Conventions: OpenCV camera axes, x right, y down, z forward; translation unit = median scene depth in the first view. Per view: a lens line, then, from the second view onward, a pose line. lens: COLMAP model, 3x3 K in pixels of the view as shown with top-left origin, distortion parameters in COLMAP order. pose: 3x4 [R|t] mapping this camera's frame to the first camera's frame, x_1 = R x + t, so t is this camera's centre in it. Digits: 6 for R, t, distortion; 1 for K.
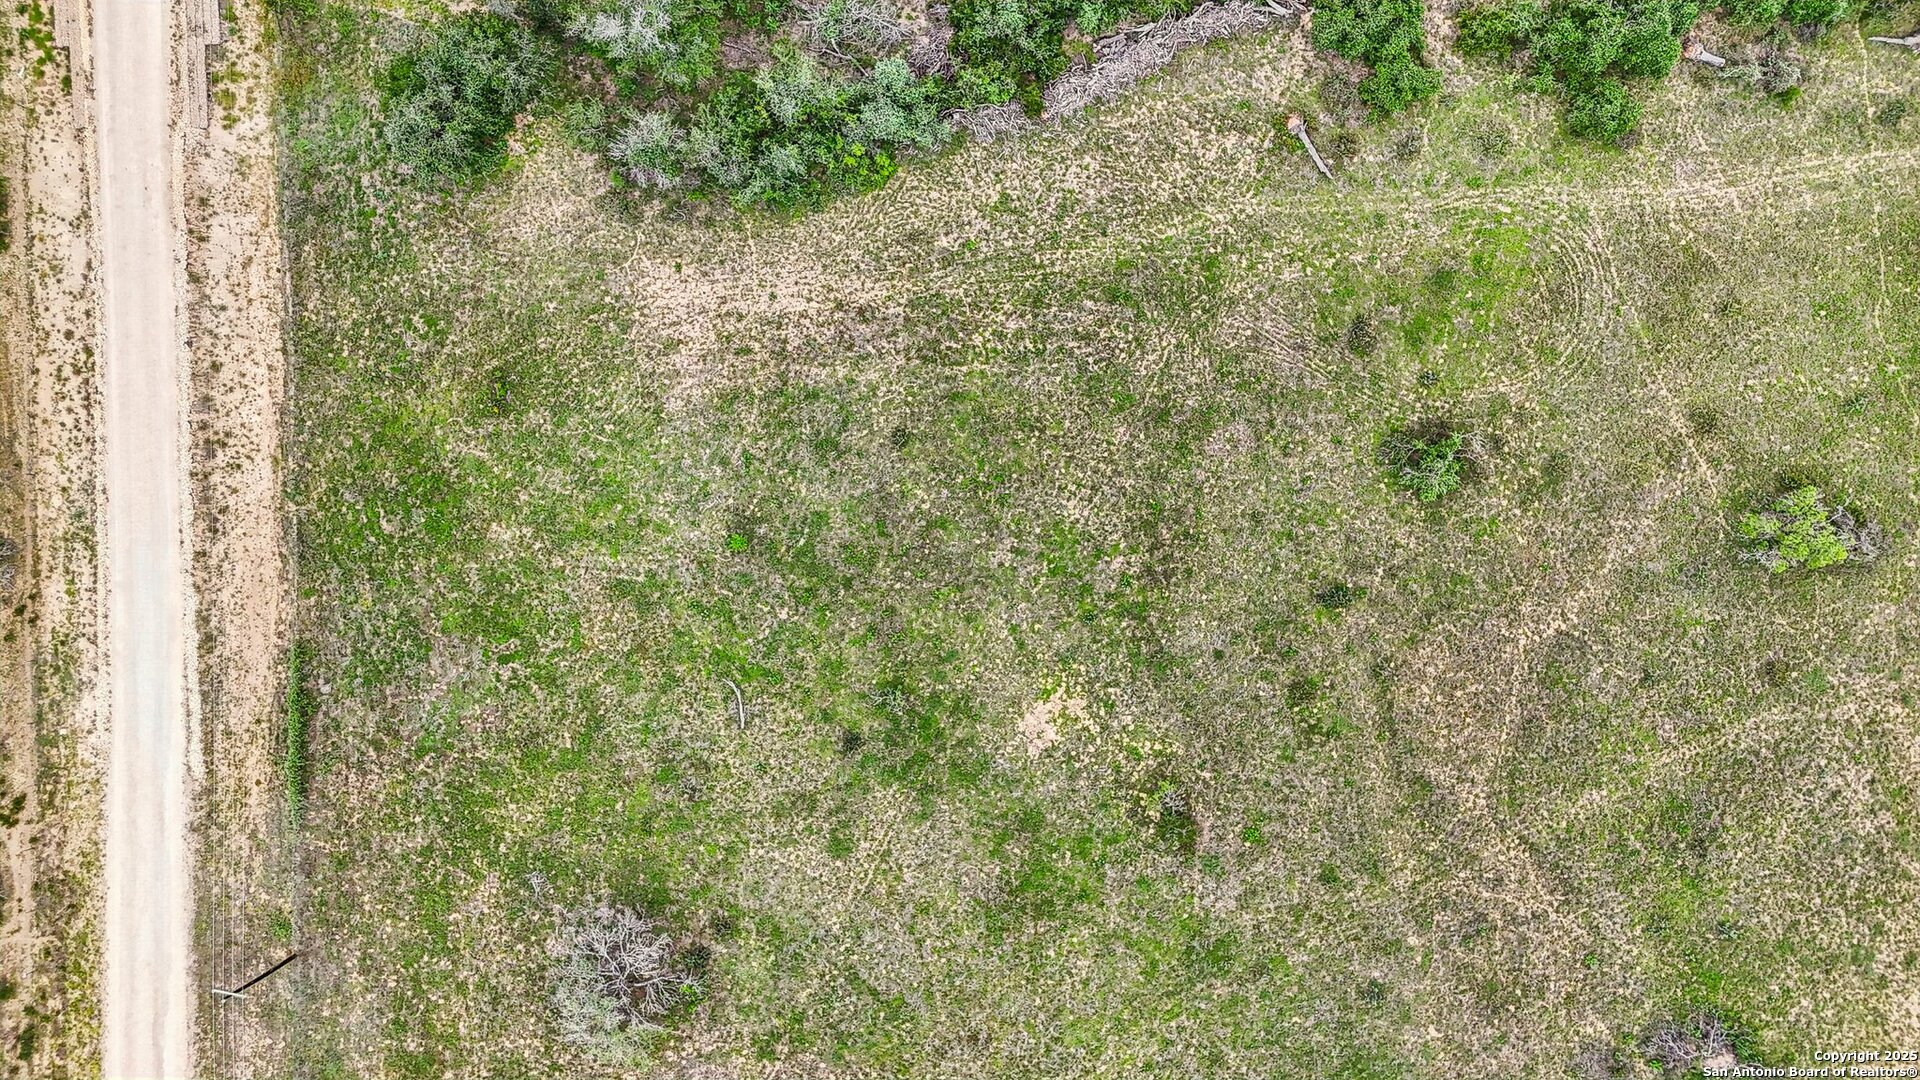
lens RADIAL K [[1410.9, 0, 960.0], [0, 1410.9, 540.0], [0, 0, 1]] dist [0.090834, -0.102506]
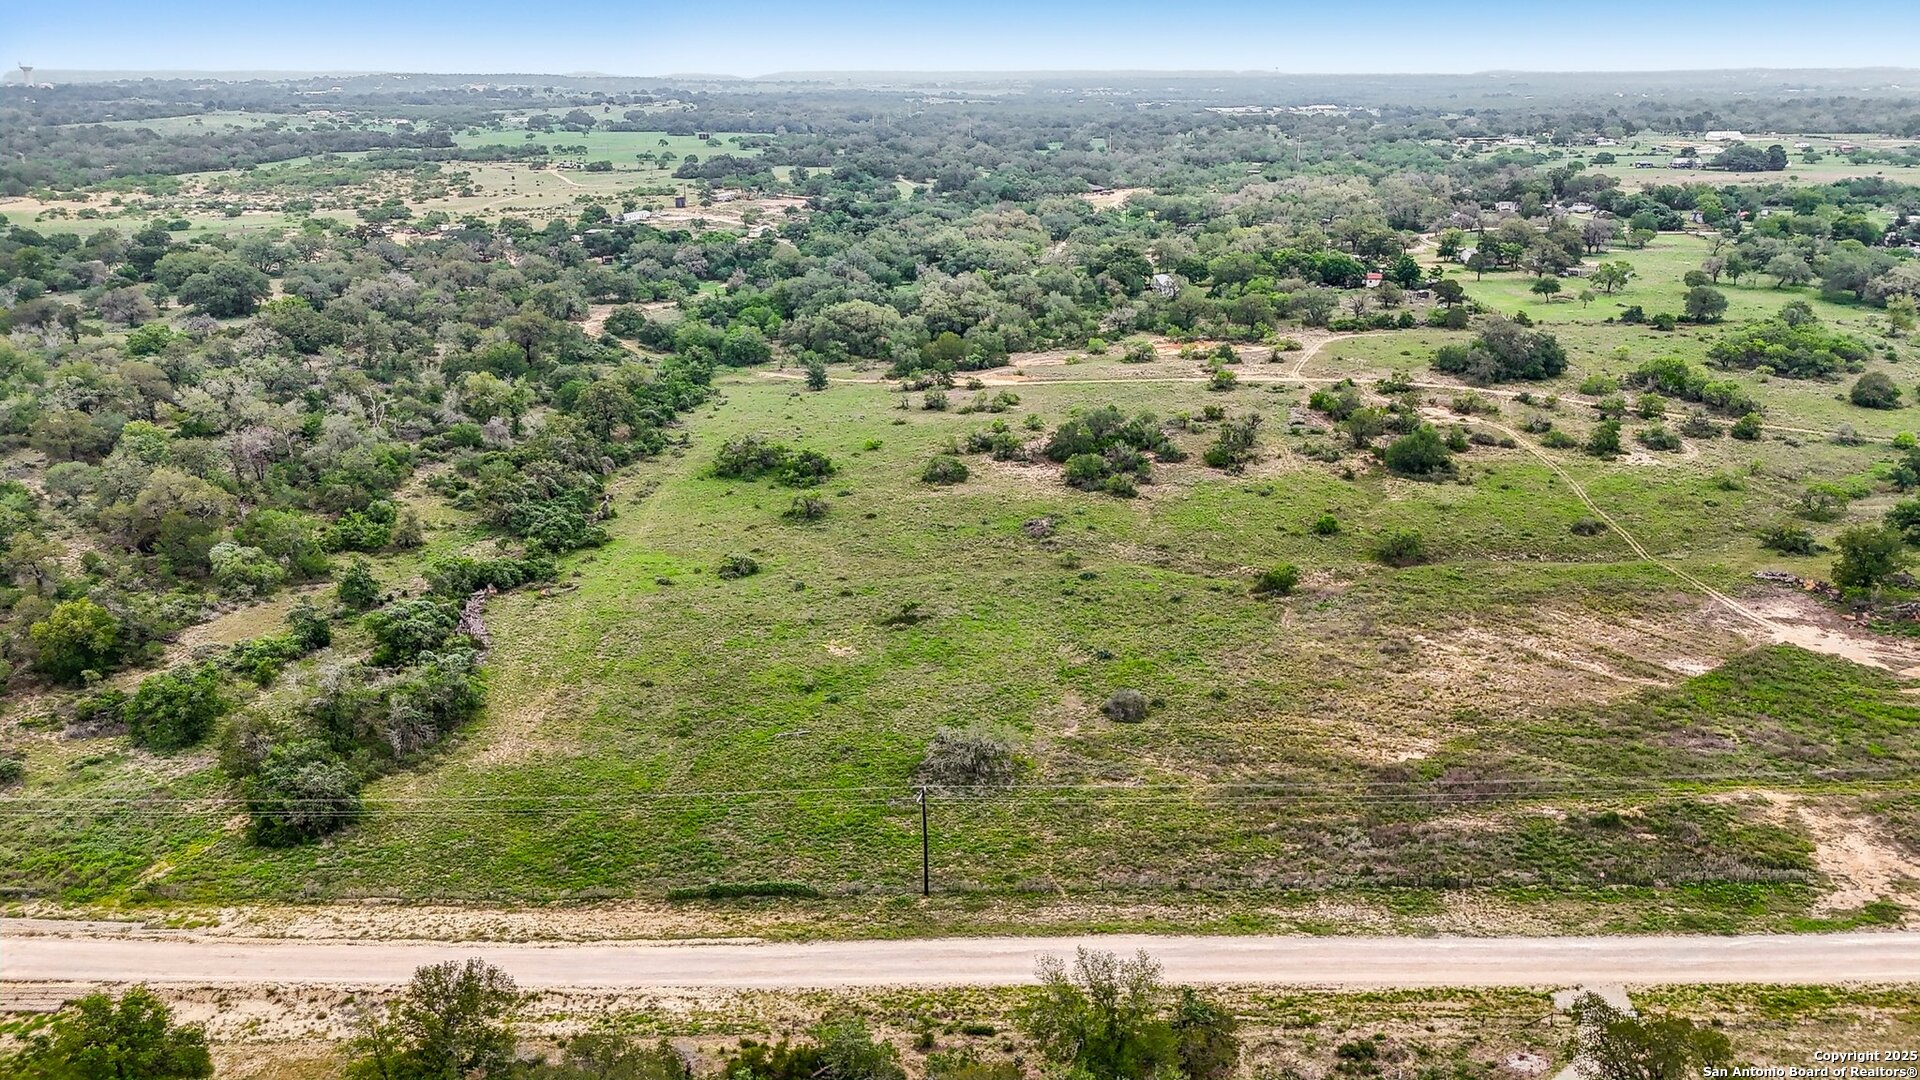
lens RADIAL K [[1410.9, 0, 960.0], [0, 1410.9, 540.0], [0, 0, 1]] dist [0.090834, -0.102506]
pose [[0.079931, -0.324642, 0.942454, -1.462673], [0.996628, 0.008435, -0.081620, 0.408118], [0.018548, 0.945799, 0.324221, 0.335519]]
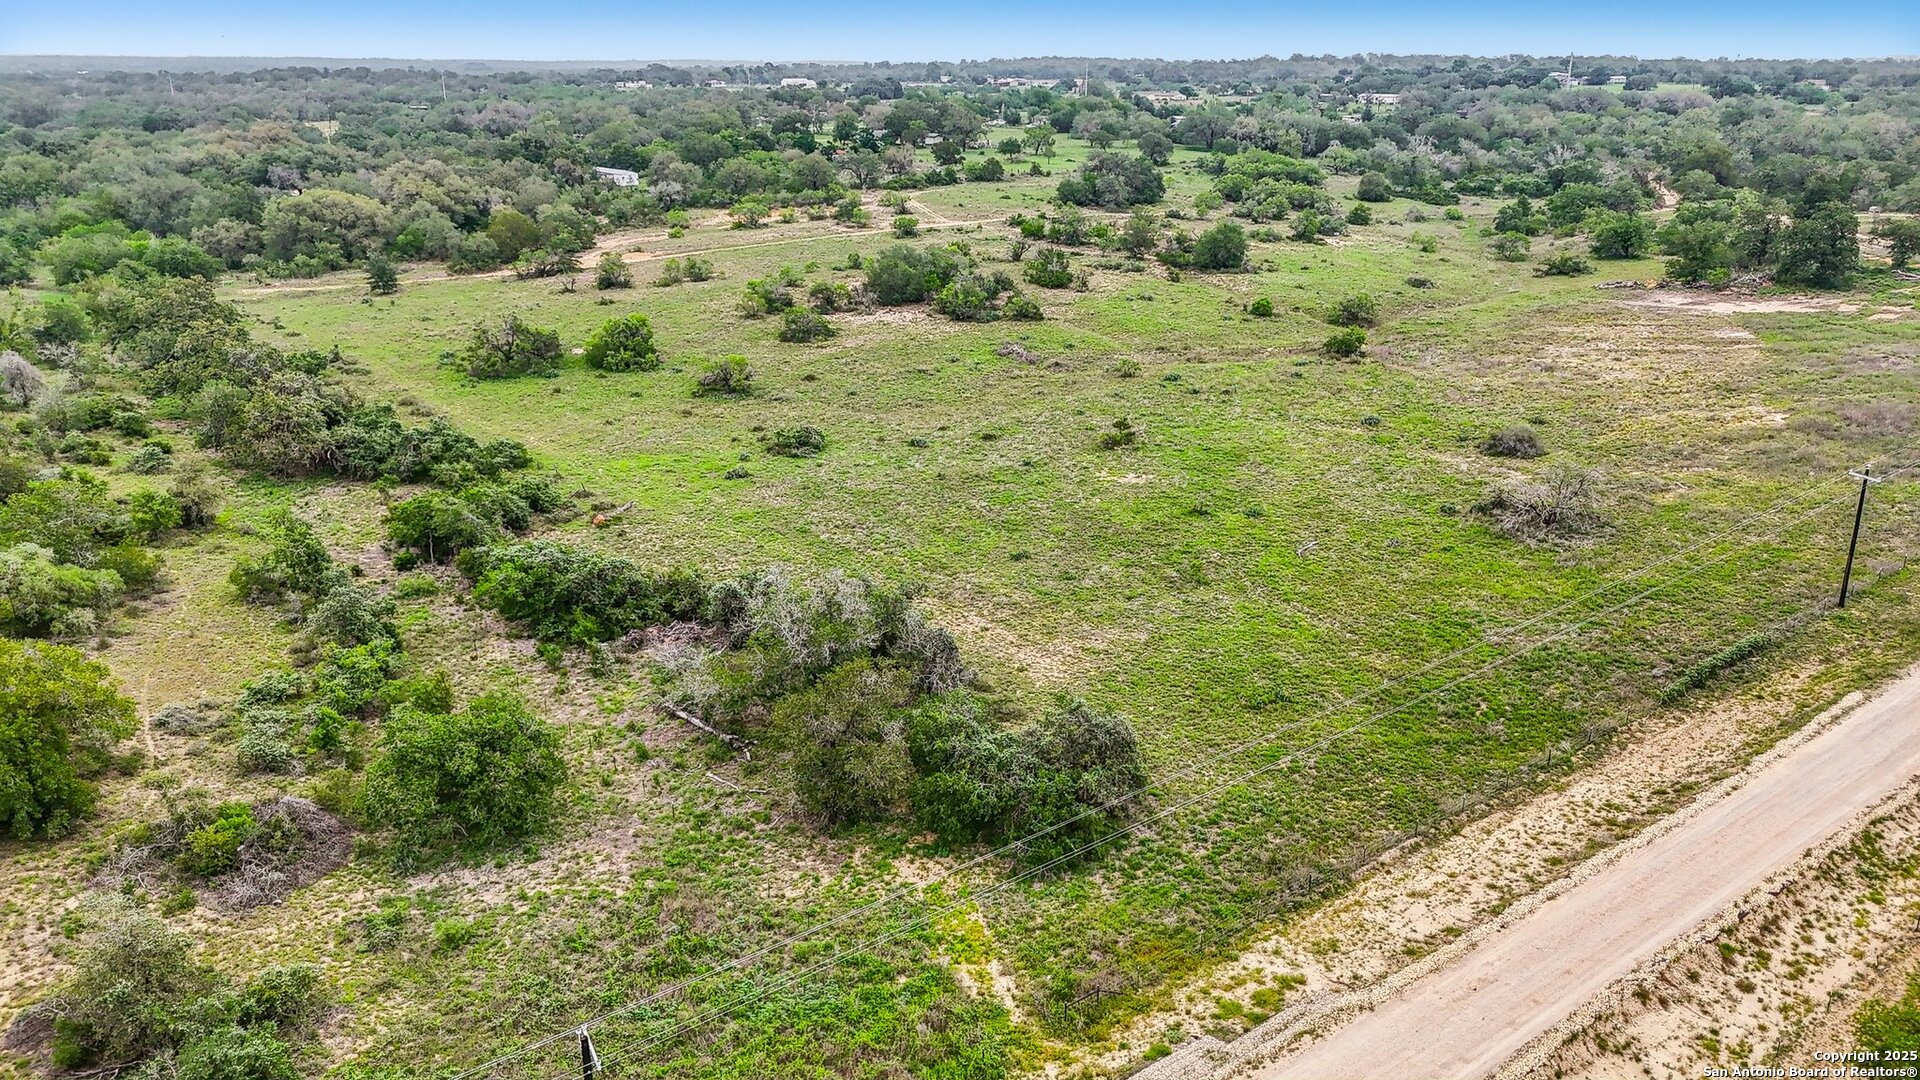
lens RADIAL K [[1410.9, 0, 960.0], [0, 1410.9, 540.0], [0, 0, 1]] dist [0.090834, -0.102506]
pose [[-0.580752, -0.270961, 0.767663, -0.836131], [0.814027, -0.204058, 0.543801, -0.690231], [0.009299, 0.940713, 0.339077, 0.623136]]
